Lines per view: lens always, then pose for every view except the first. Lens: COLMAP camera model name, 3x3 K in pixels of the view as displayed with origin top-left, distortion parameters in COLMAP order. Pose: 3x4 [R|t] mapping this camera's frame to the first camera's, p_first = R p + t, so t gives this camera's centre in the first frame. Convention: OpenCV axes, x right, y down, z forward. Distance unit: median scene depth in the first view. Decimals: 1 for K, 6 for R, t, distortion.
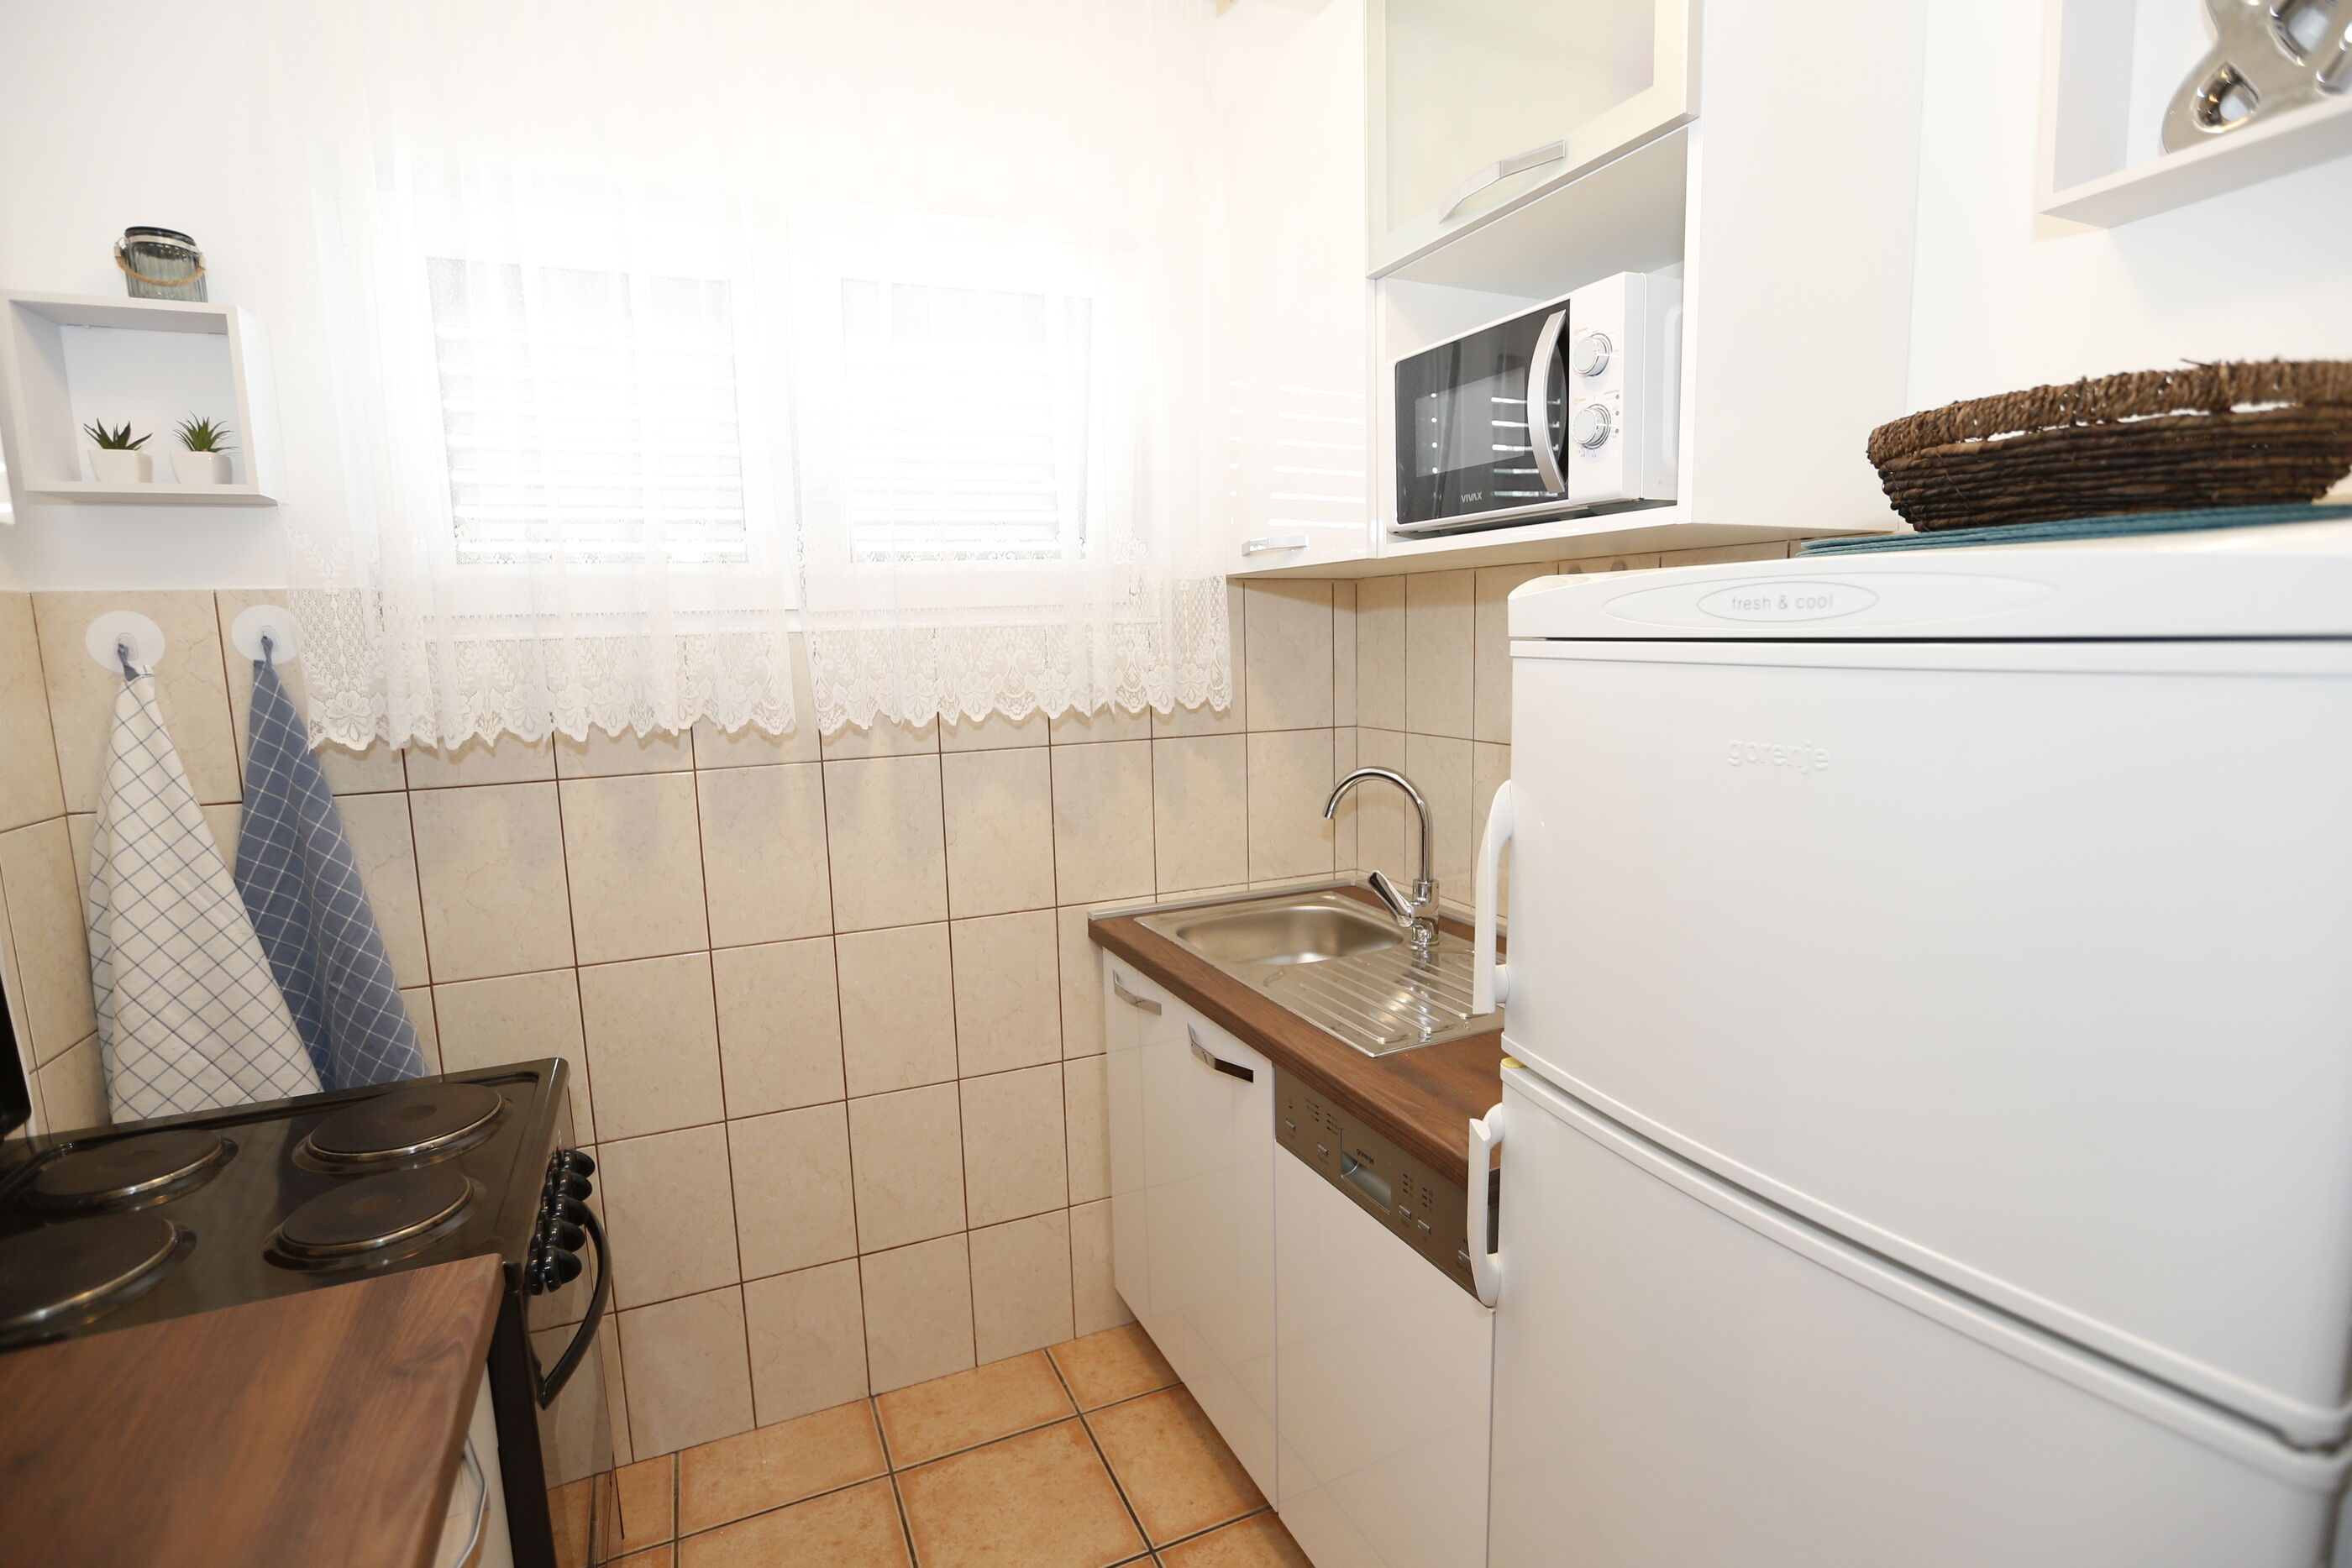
lens RADIAL K [[1107.3, 0, 1171.2], [0, 1107.3, 786.4], [0, 0, 1]] dist [-0.056643, 0.024371]
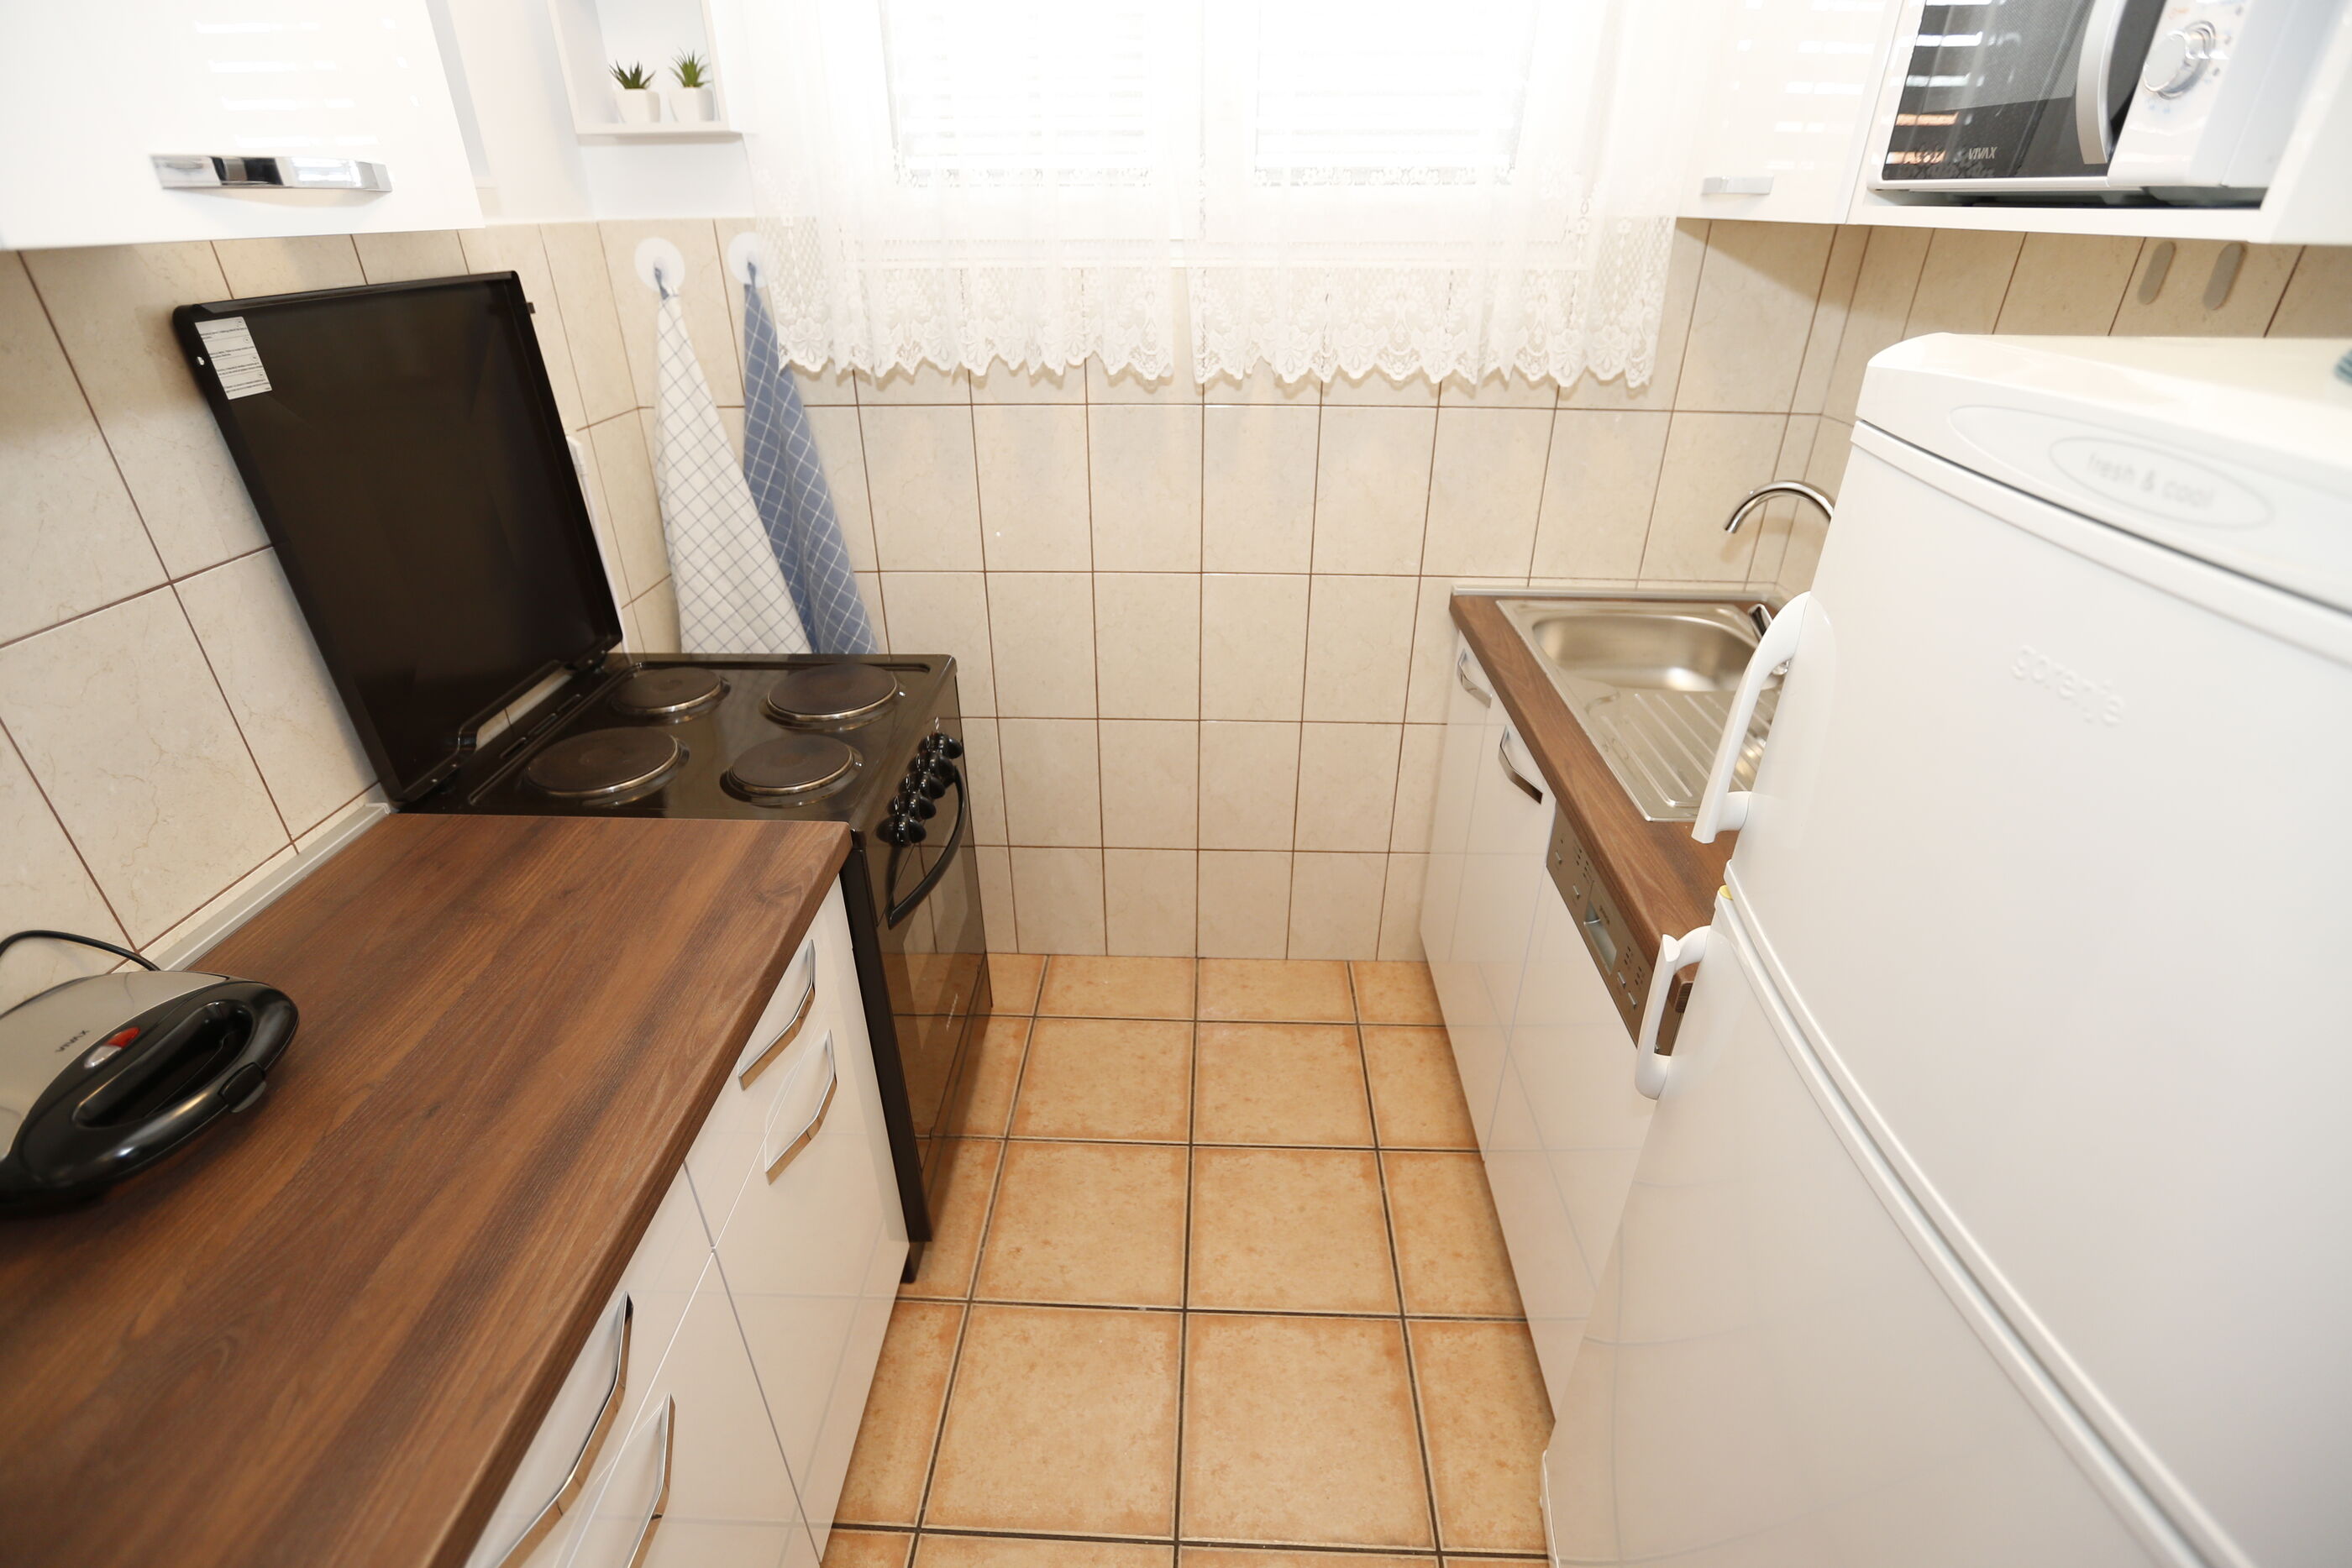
lens RADIAL K [[1076.8, 0, 1170.9], [0, 1076.8, 789.0], [0, 0, 1]] dist [-0.060664, 0.025300]
pose [[0.897282, 0.233975, -0.374353, 0.131921], [-0.080220, 0.920294, 0.382914, -0.085920], [0.434107, -0.313552, 0.844533, 0.046764]]
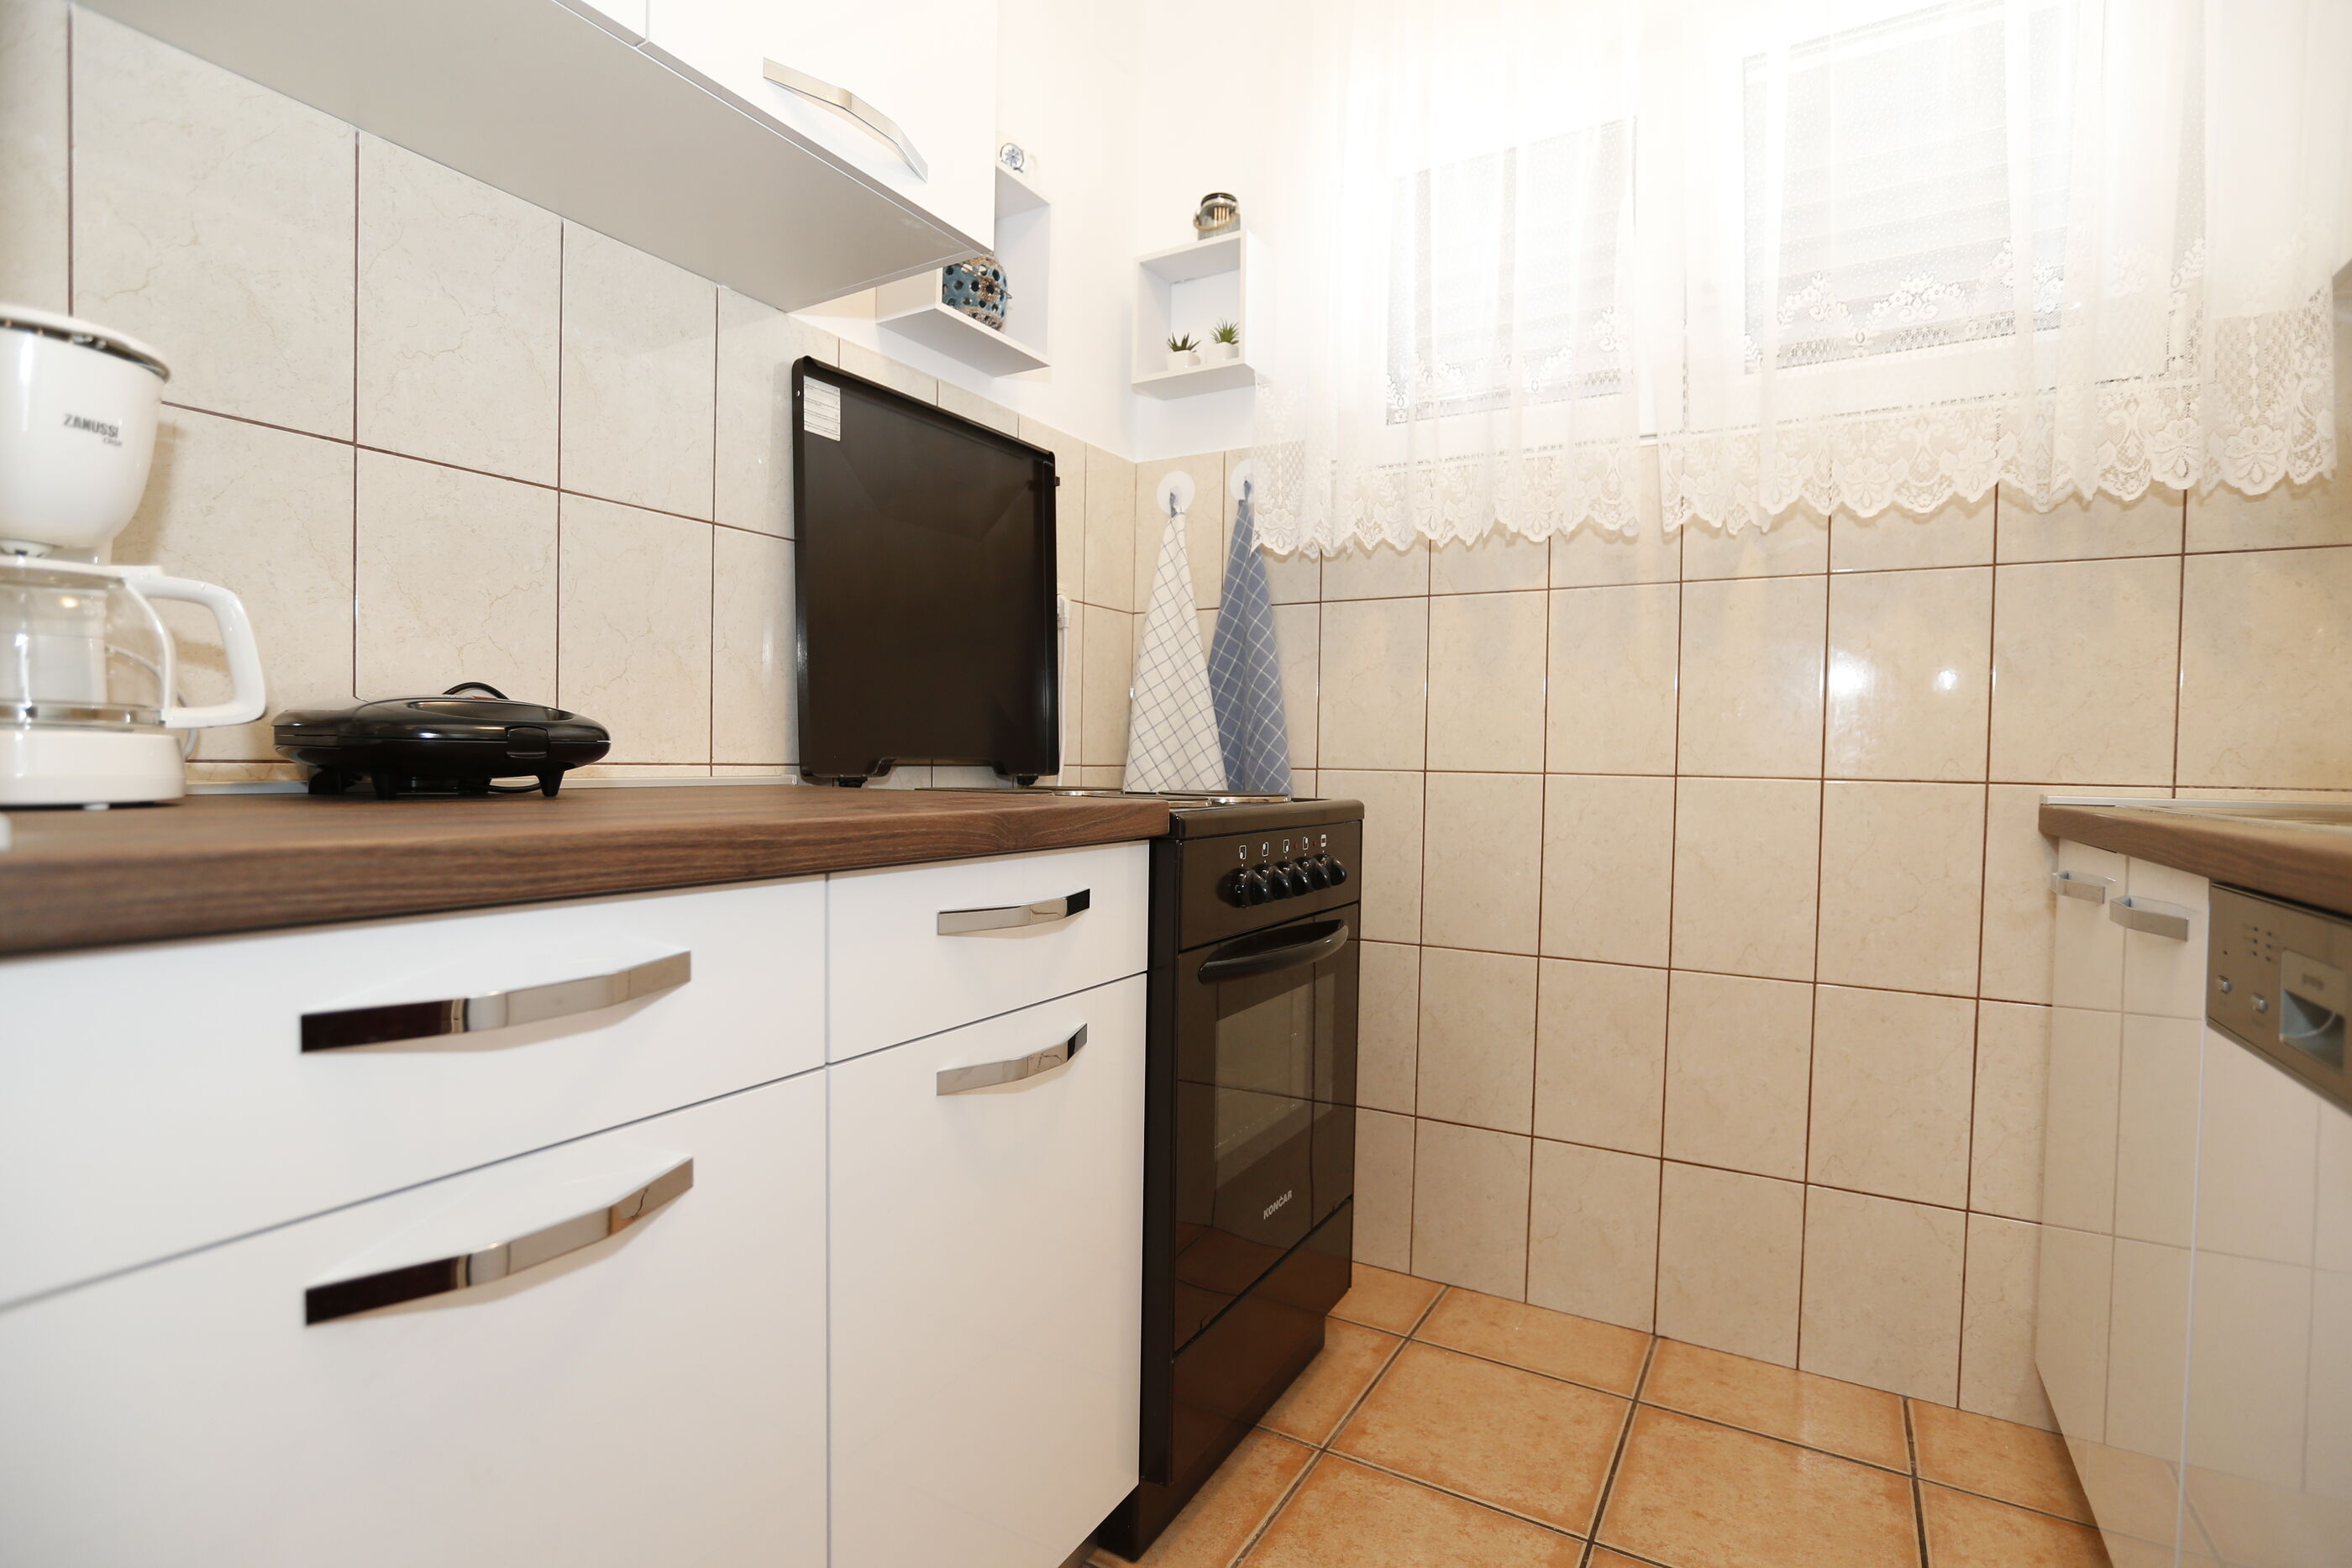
lens RADIAL K [[1125.5, 0, 1172.1], [0, 1125.5, 780.3], [0, 0, 1]] dist [-0.052306, 0.023670]
pose [[0.581713, 0.054890, -0.811540, 0.236291], [-0.143174, 0.989052, -0.035730, 0.279979], [0.800694, 0.136976, 0.583204, 0.170579]]
